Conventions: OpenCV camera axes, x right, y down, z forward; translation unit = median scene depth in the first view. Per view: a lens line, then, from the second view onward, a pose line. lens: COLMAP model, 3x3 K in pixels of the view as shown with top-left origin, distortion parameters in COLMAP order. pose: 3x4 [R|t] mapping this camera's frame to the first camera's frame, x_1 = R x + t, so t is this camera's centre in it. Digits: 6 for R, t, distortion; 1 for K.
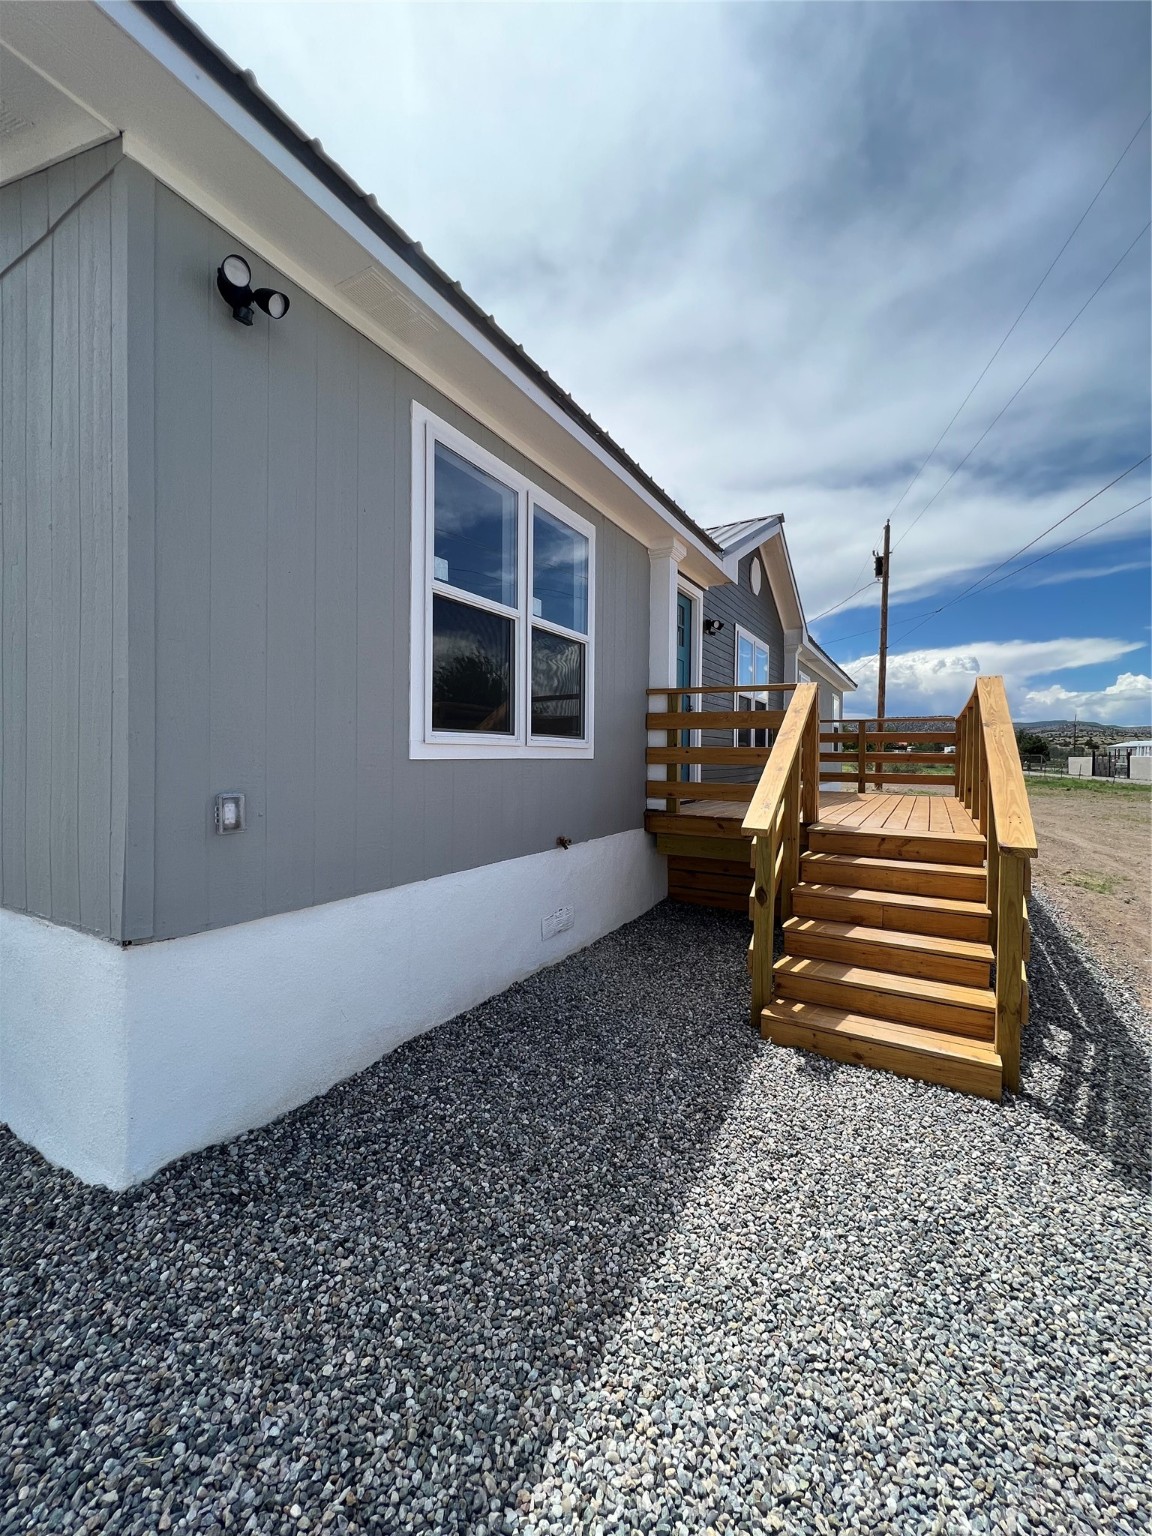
lens RADIAL K [[613.3, 0, 581.5], [0, 613.3, 769.5], [0, 0, 1]] dist [-0.002540, 0.000274]
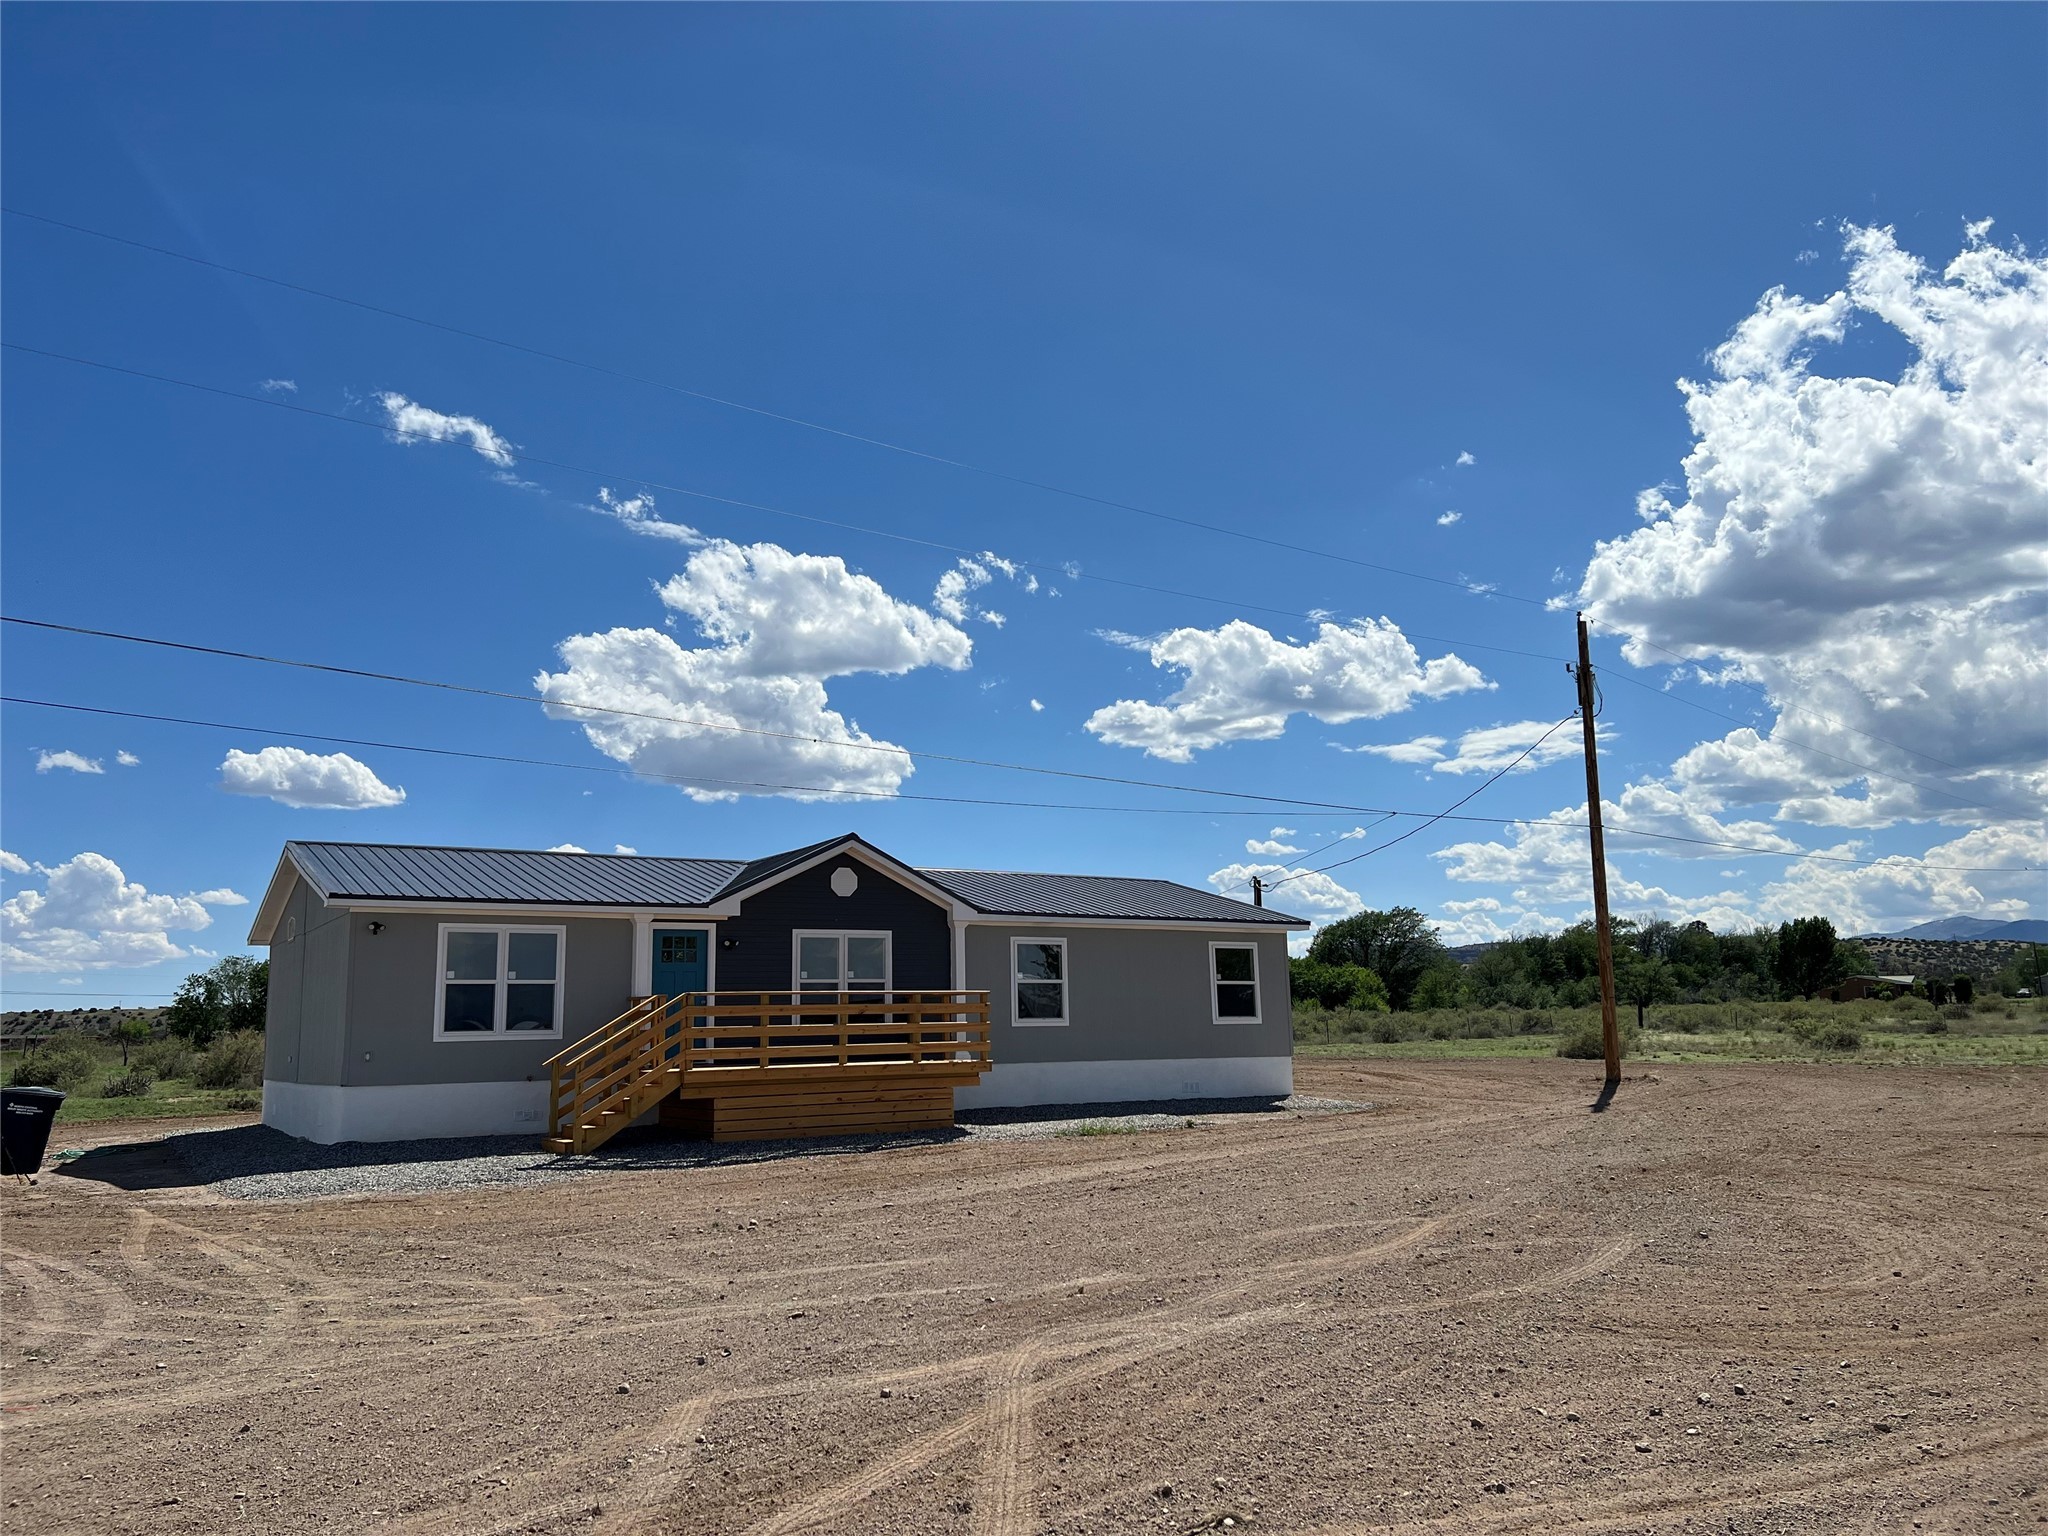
lens RADIAL K [[1527.9, 0, 1024.0], [0, 1527.9, 768.0], [0, 0, 1]] dist [0.085268, -0.149712]
pose [[0.880962, -0.111350, -0.459898, 4.553661], [0.018972, 0.979448, -0.200803, 0.187239], [0.472806, 0.168175, 0.864969, -3.392267]]
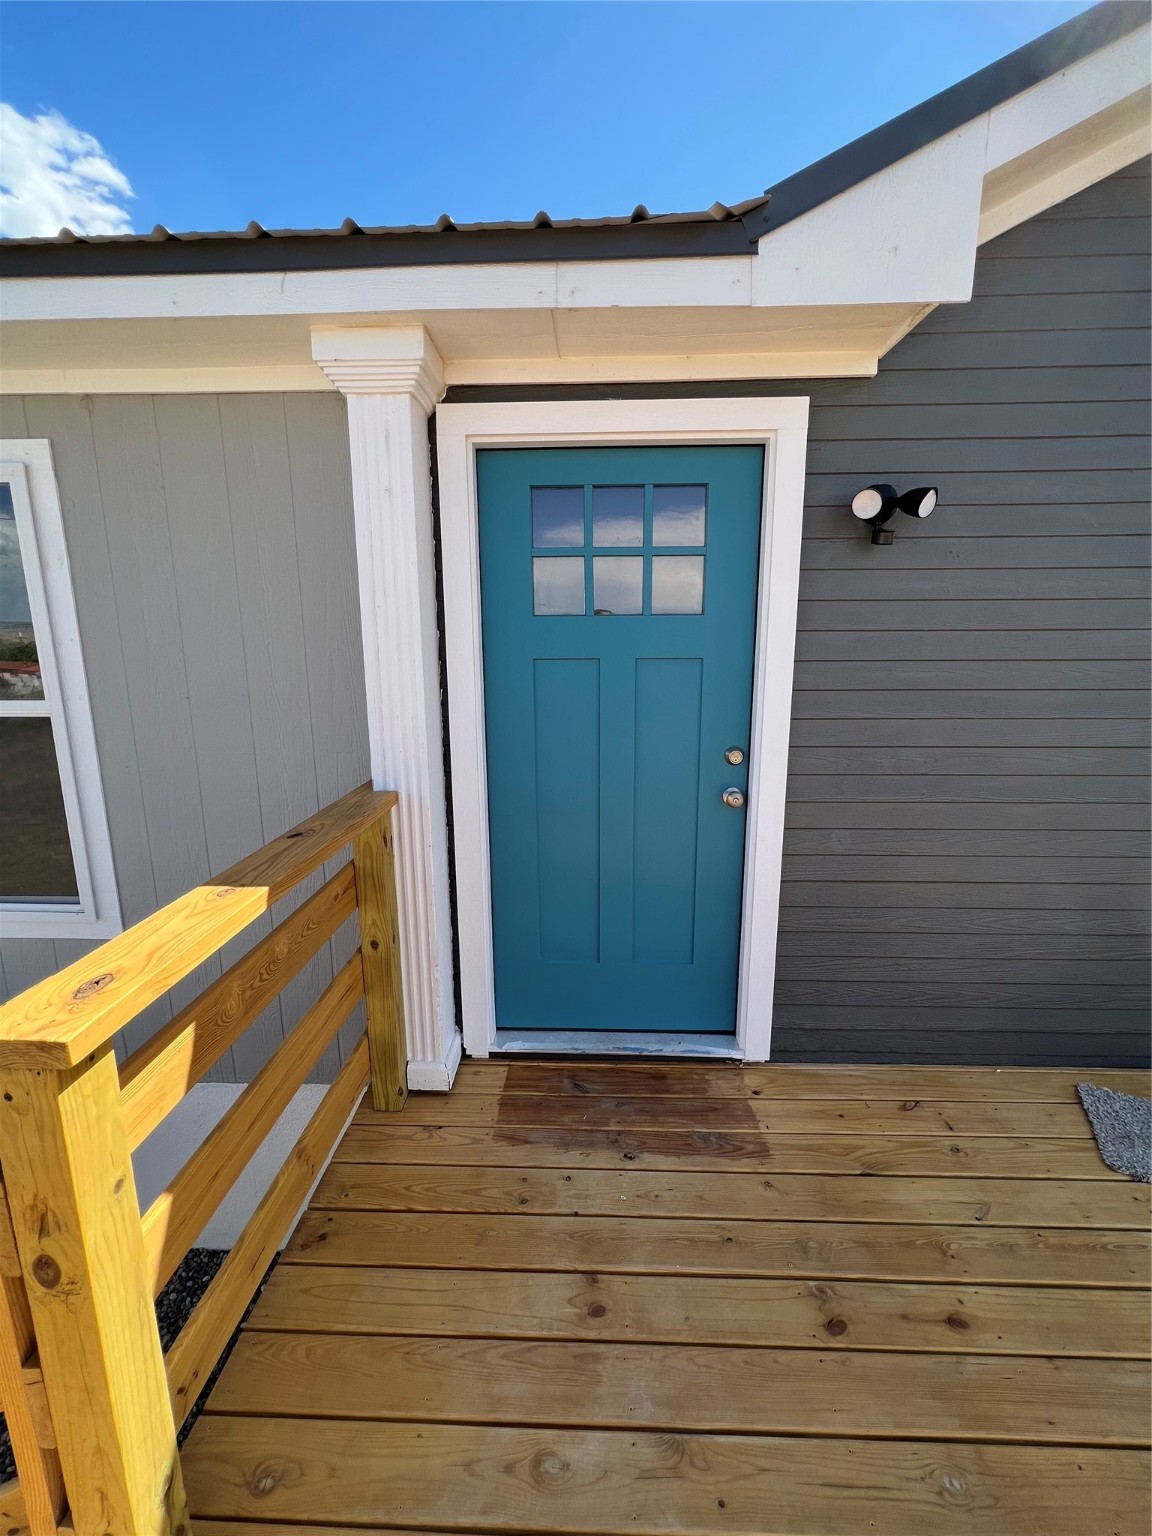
lens RADIAL K [[621.0, 0, 576.0], [0, 621.0, 768.0], [0, 0, 1]] dist [-0.008463, 0.004172]
pose [[0.466267, 0.154358, -0.871073, 0.722381], [-0.012585, 0.985717, 0.167937, -0.290869], [0.884555, -0.067341, 0.461550, 1.320318]]
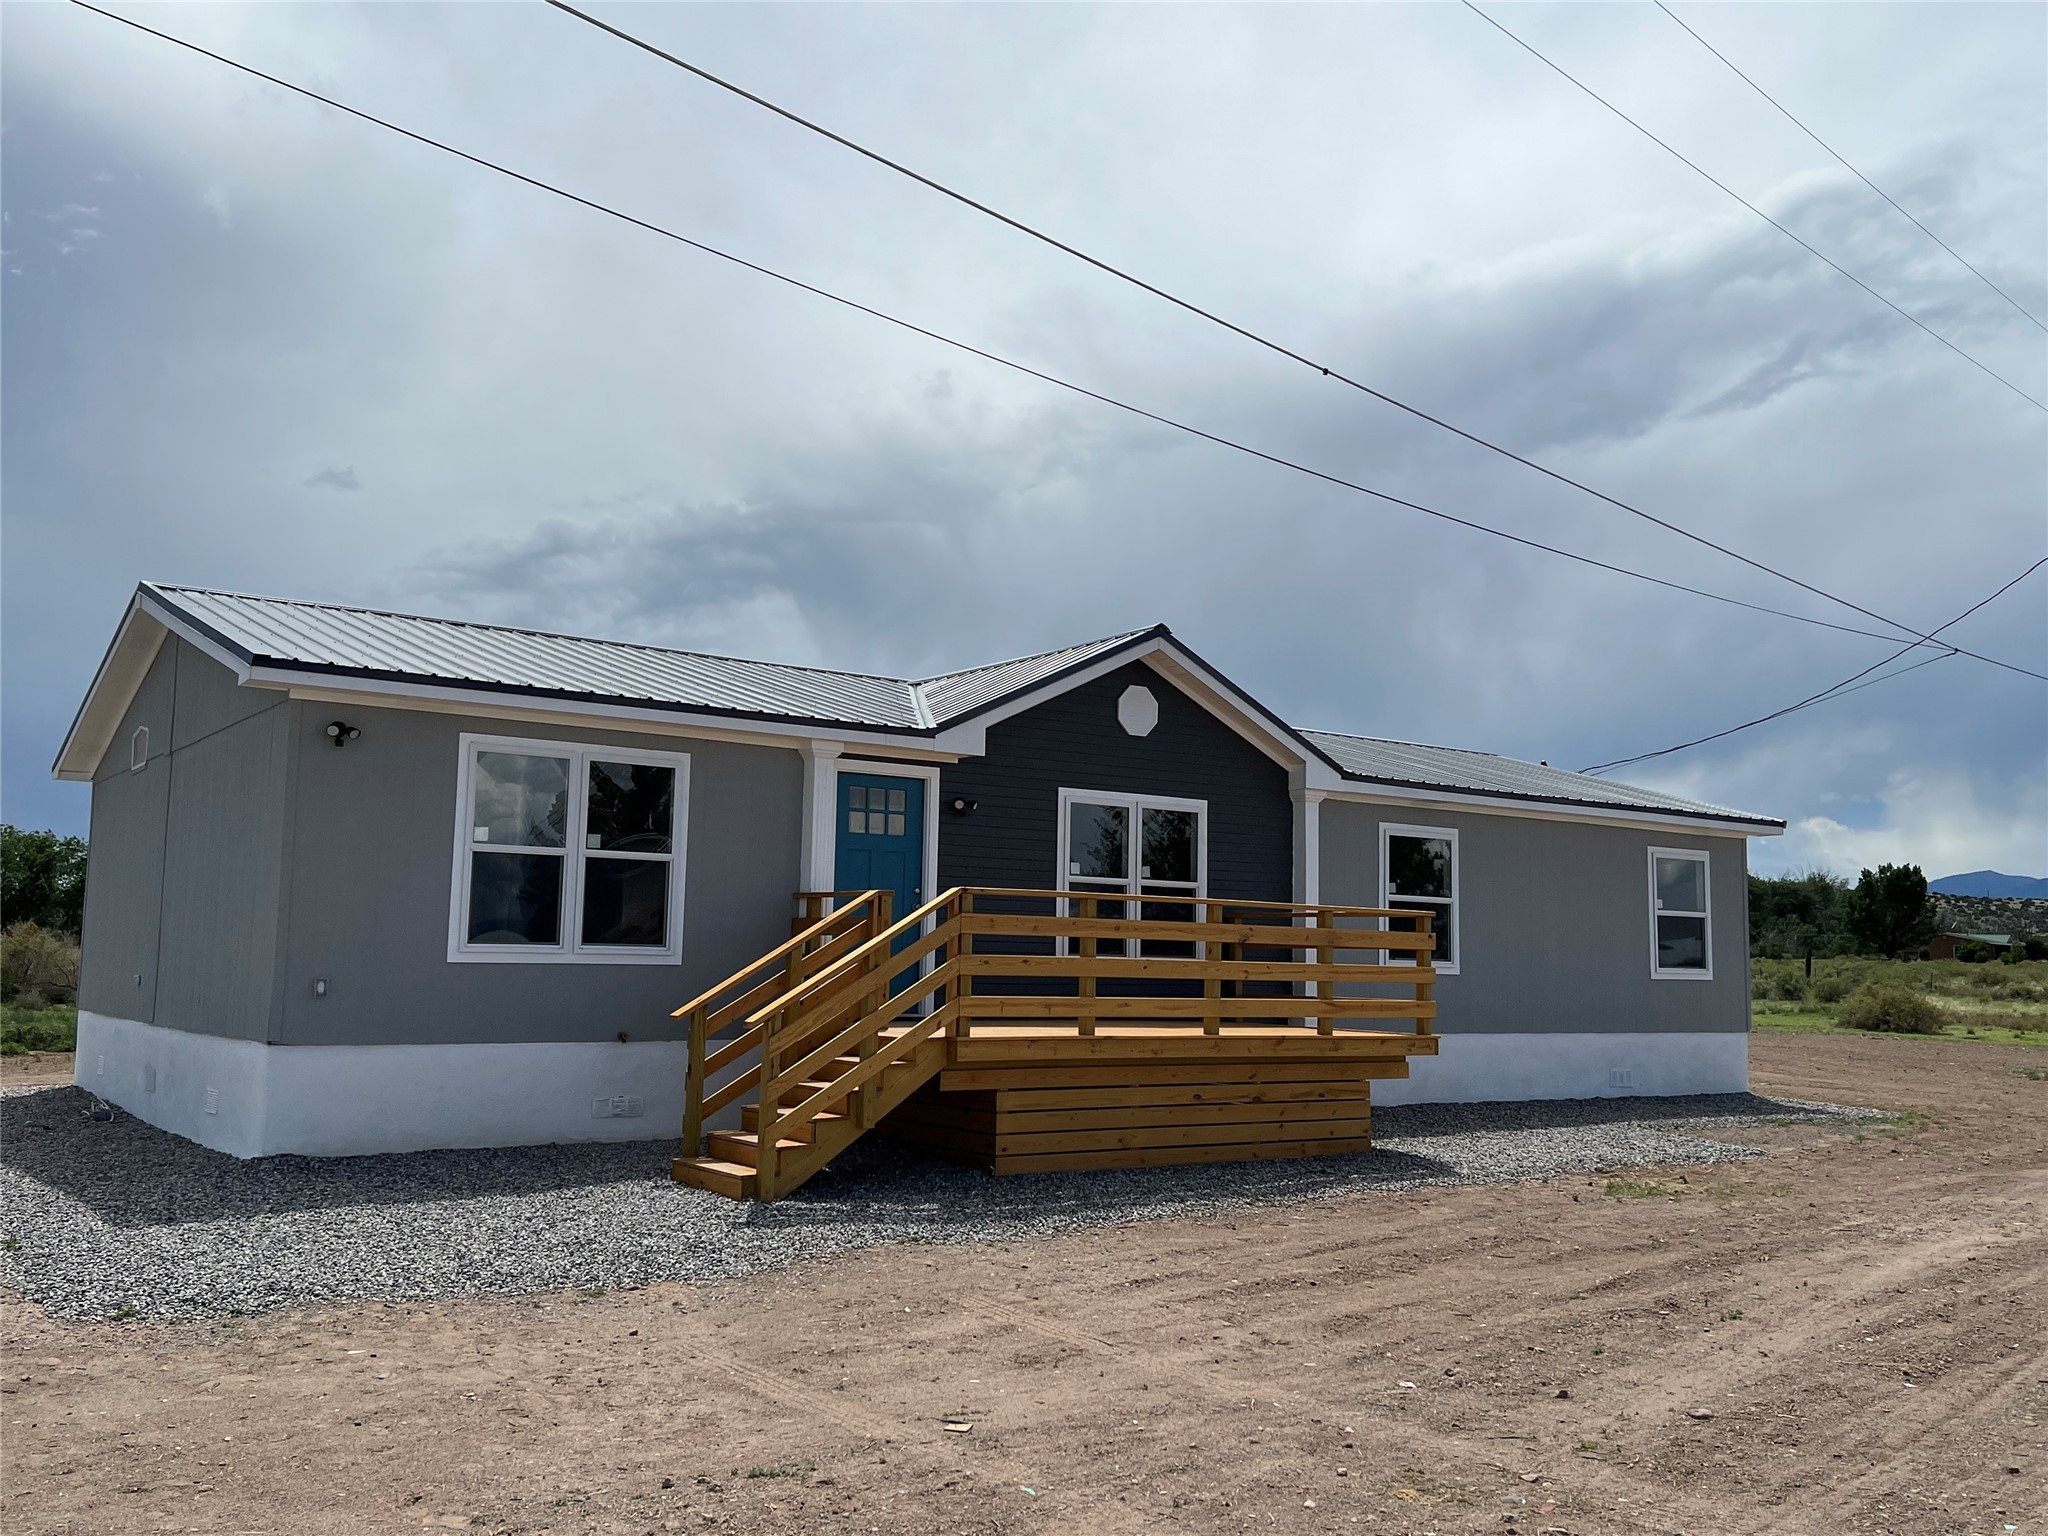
lens RADIAL K [[1774.1, 0, 1050.5], [0, 1774.1, 773.6], [0, 0, 1]] dist [0.117669, -0.211776]
pose [[0.909489, -0.040093, -0.413790, 2.302106], [-0.018041, 0.990595, -0.135633, 0.075843], [0.415336, 0.130822, 0.900212, -1.918992]]
